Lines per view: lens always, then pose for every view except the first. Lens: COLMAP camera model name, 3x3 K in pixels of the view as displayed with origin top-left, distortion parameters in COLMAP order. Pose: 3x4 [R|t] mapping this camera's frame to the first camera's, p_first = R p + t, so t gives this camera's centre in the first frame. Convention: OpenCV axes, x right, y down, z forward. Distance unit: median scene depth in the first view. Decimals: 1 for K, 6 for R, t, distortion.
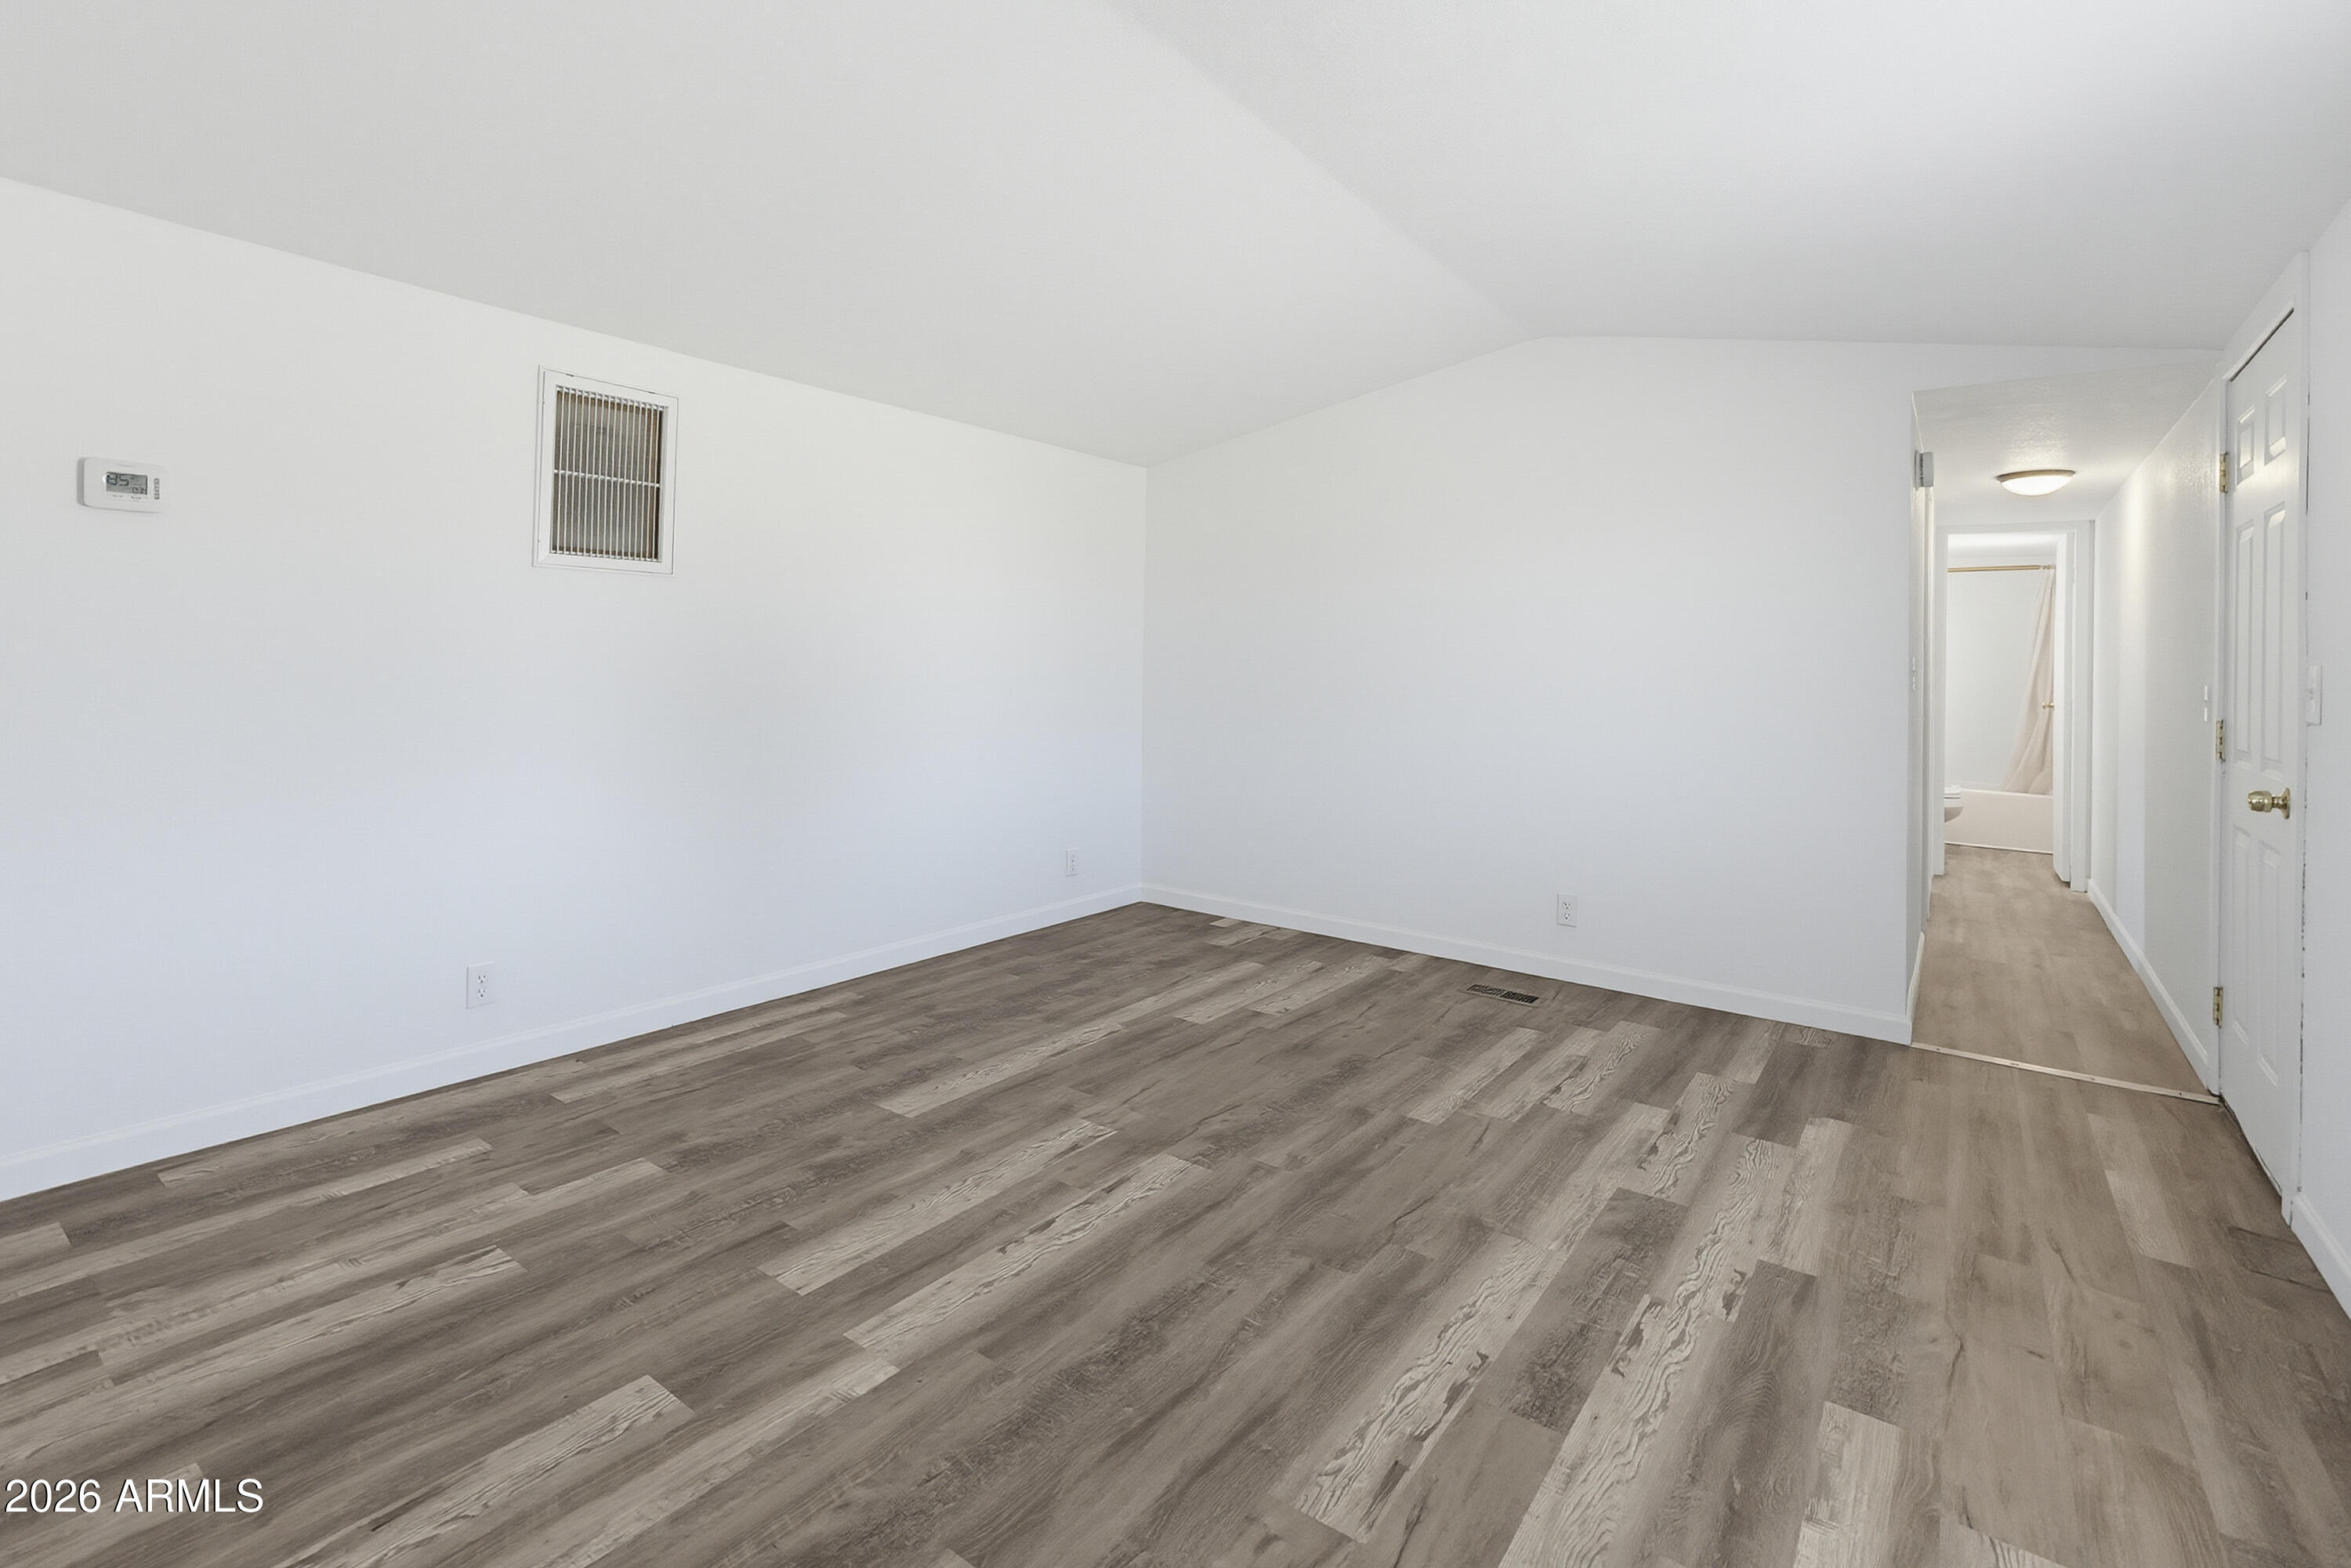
lens RADIAL K [[1059.7, 0, 1144.8], [0, 1059.7, 584.0], [0, 0, 1]] dist [-0.023112, 0.007532]
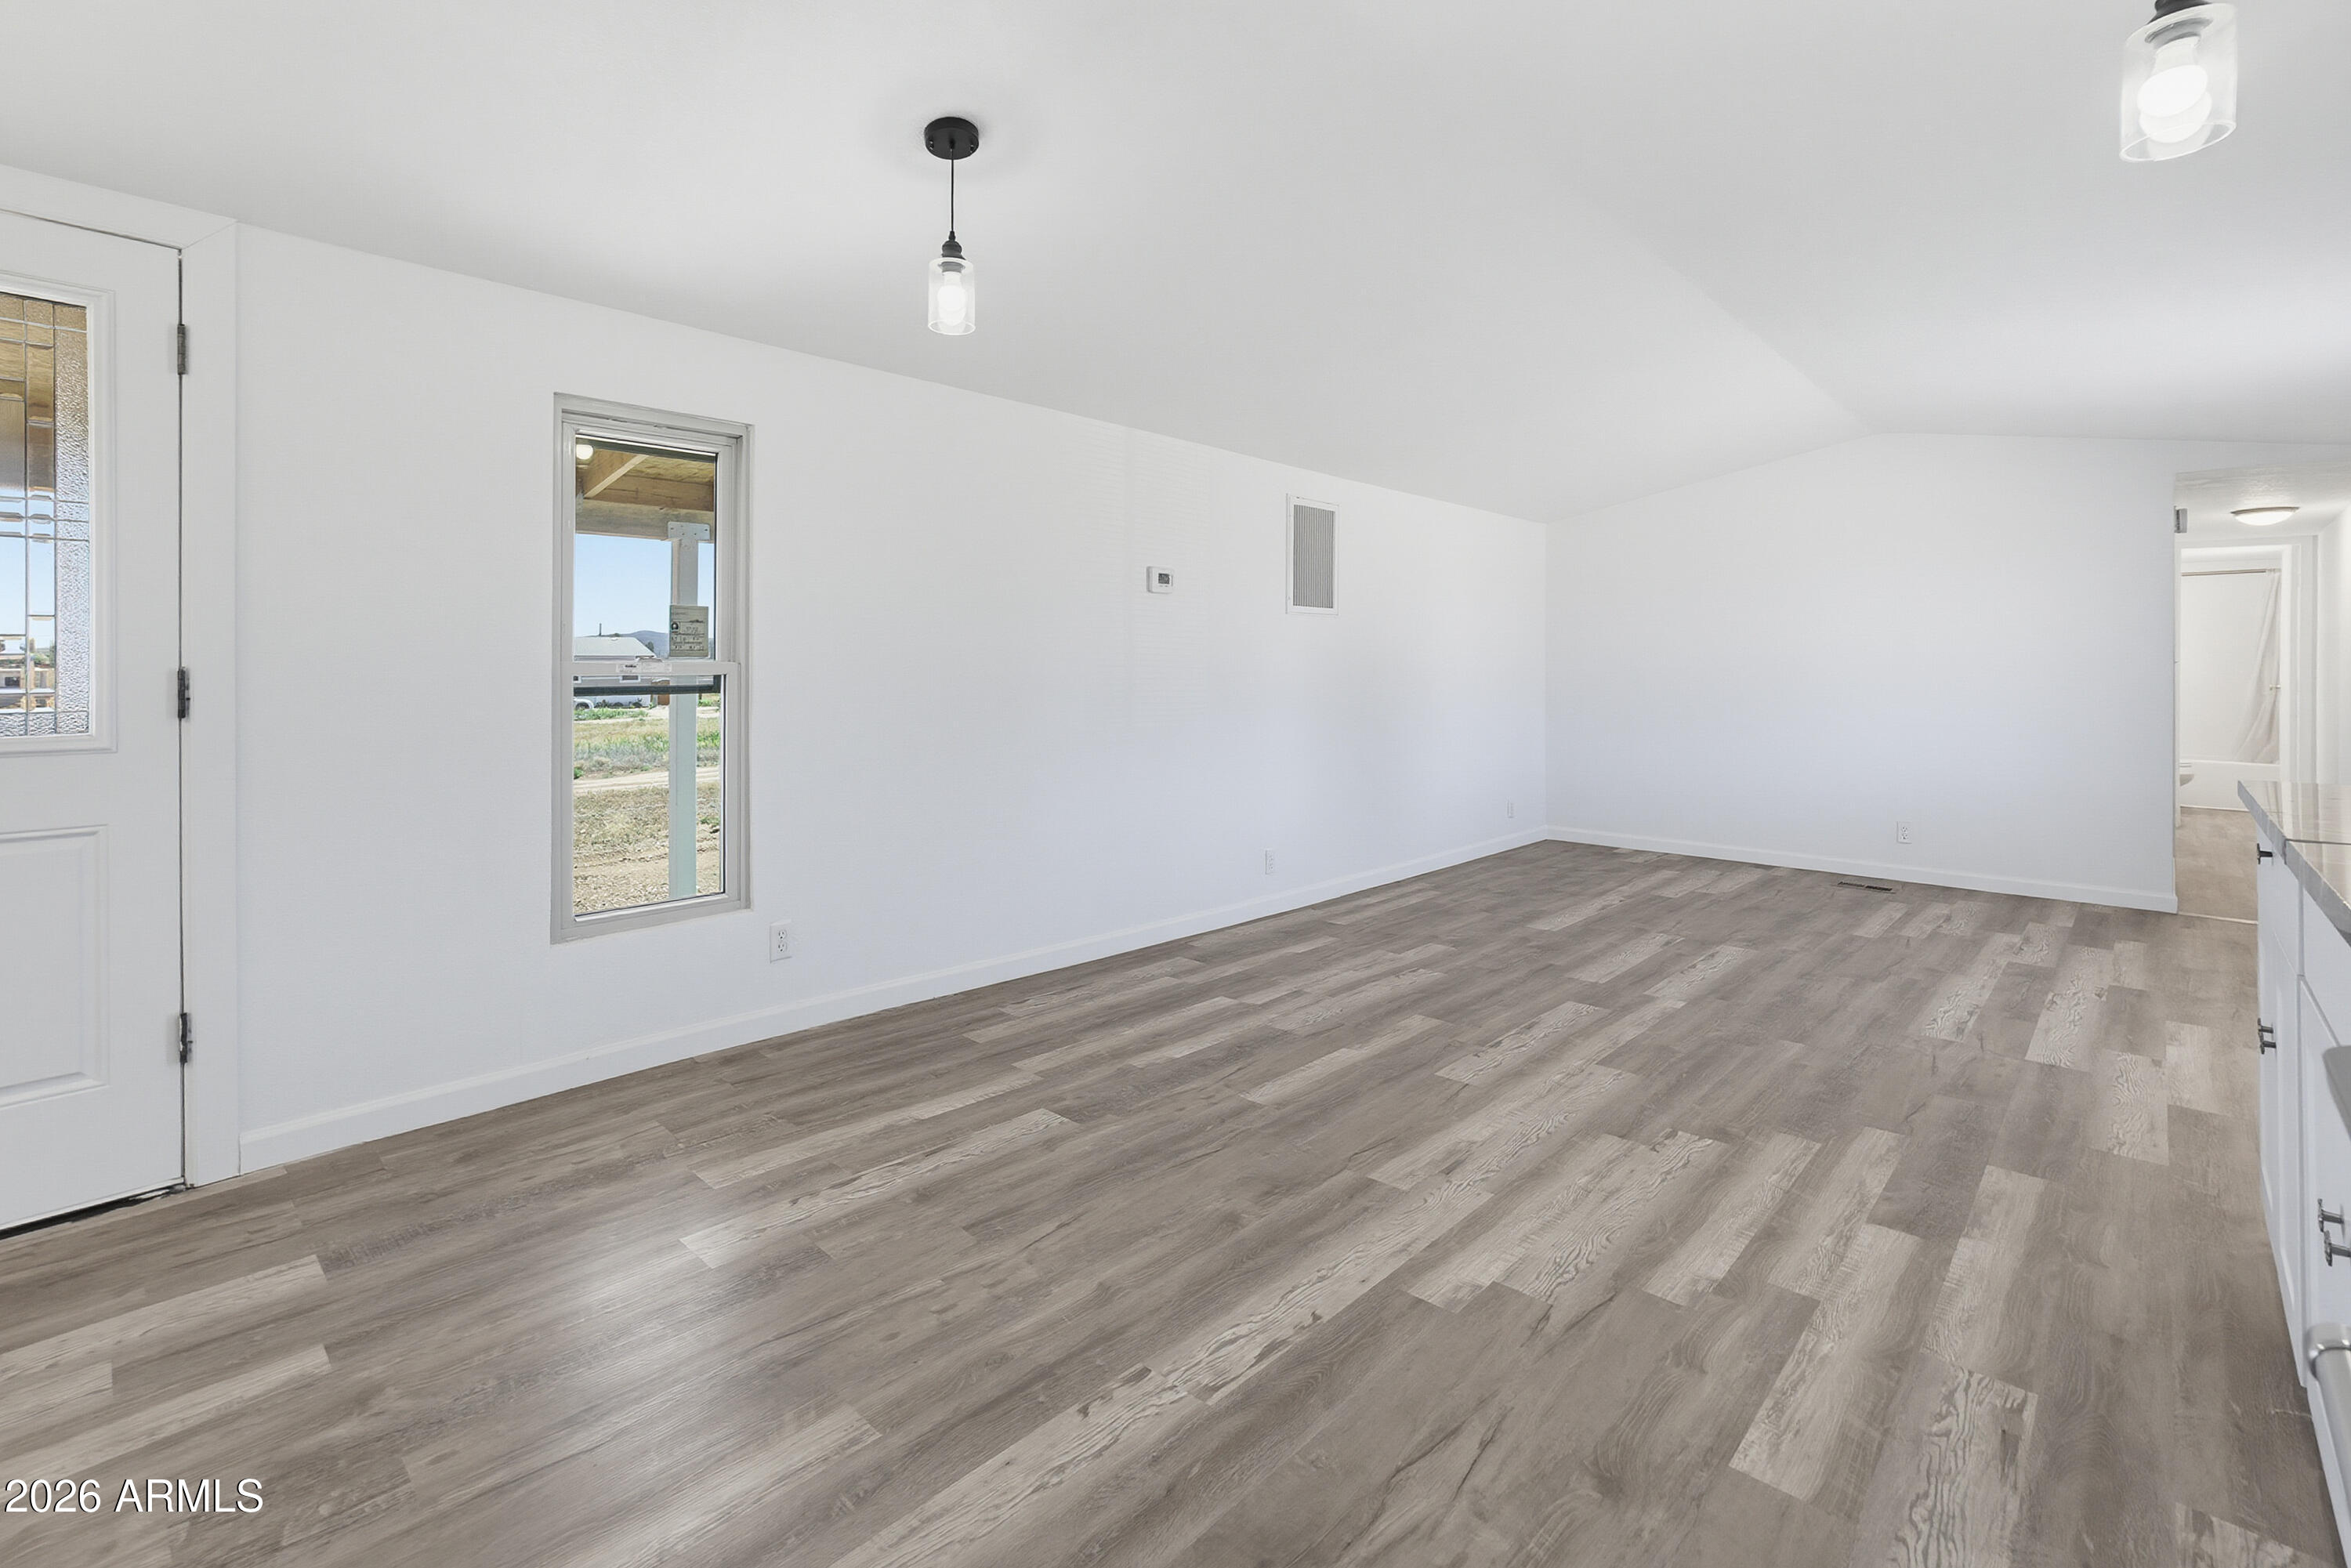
lens RADIAL K [[1059.7, 0, 1156.5], [0, 1059.7, 605.5], [0, 0, 1]] dist [-0.023112, 0.007532]
pose [[0.994158, -0.025199, -0.104948, -0.514795], [0.026738, 0.999554, 0.013288, -0.047544], [0.104566, -0.016016, 0.994389, -0.583414]]
